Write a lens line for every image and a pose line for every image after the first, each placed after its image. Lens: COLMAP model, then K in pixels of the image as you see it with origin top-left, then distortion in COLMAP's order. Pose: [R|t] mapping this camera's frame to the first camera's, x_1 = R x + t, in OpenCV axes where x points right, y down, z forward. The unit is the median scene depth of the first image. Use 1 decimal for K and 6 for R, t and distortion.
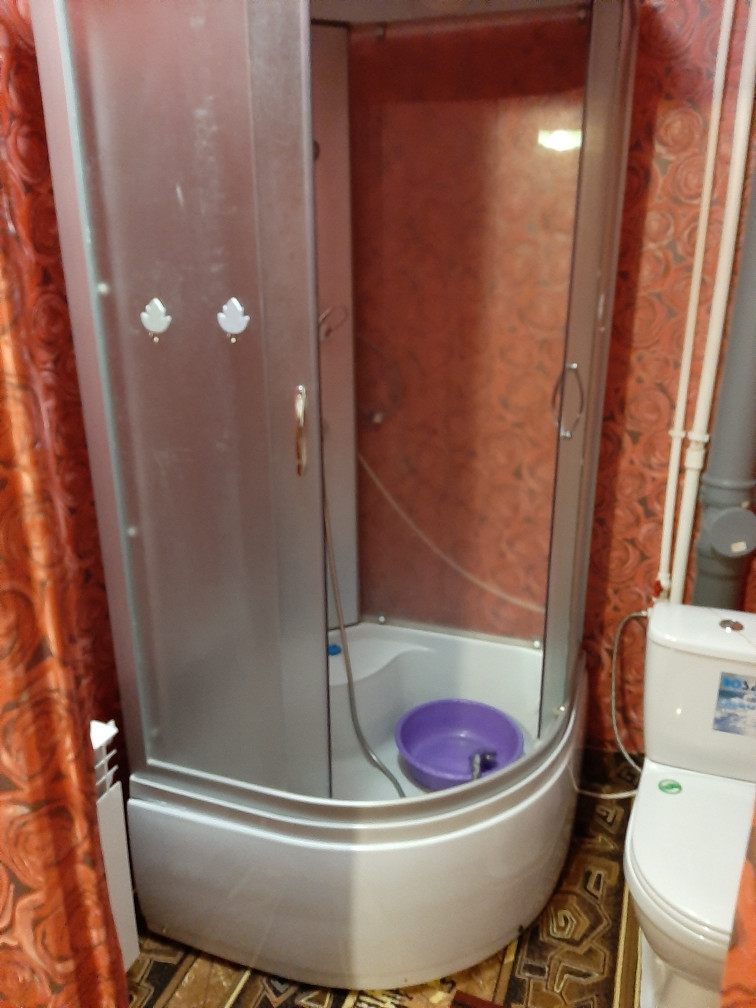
lens RADIAL K [[774.1, 0, 378.0], [0, 774.1, 504.0], [0, 0, 1]] dist [0.075712, -0.111536]
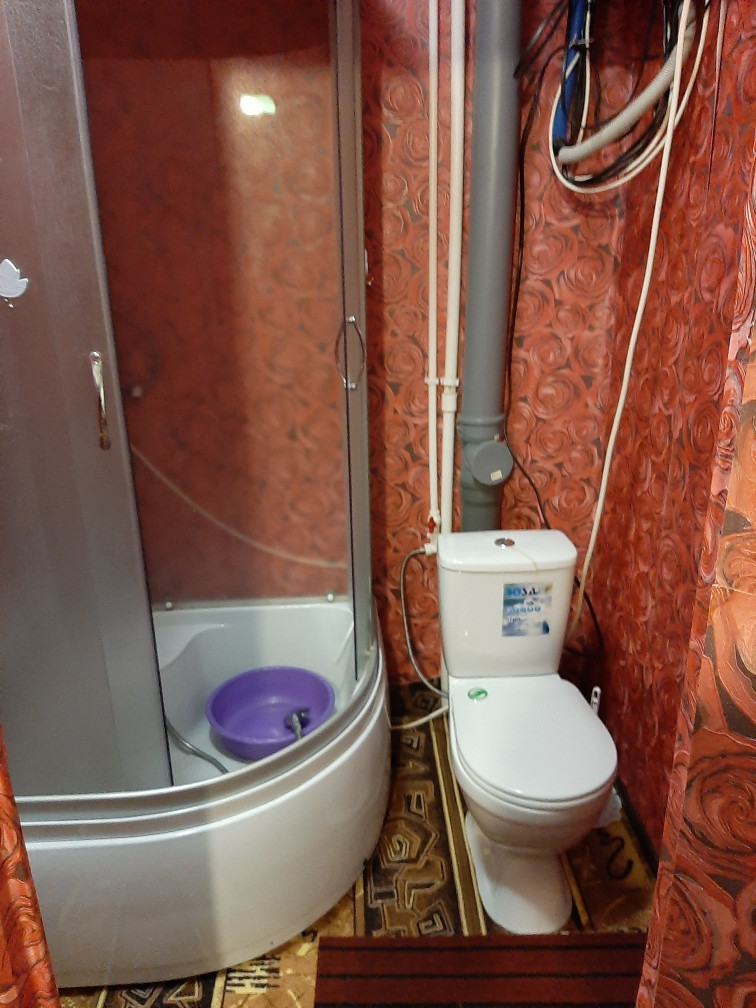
lens RADIAL K [[792.8, 0, 378.0], [0, 792.8, 504.0], [0, 0, 1]] dist [0.091605, -0.174520]
pose [[0.922447, -0.140764, 0.359550, -0.110522], [0.133584, 0.990021, 0.044874, 0.020534], [-0.362279, 0.006637, 0.932046, -0.006676]]
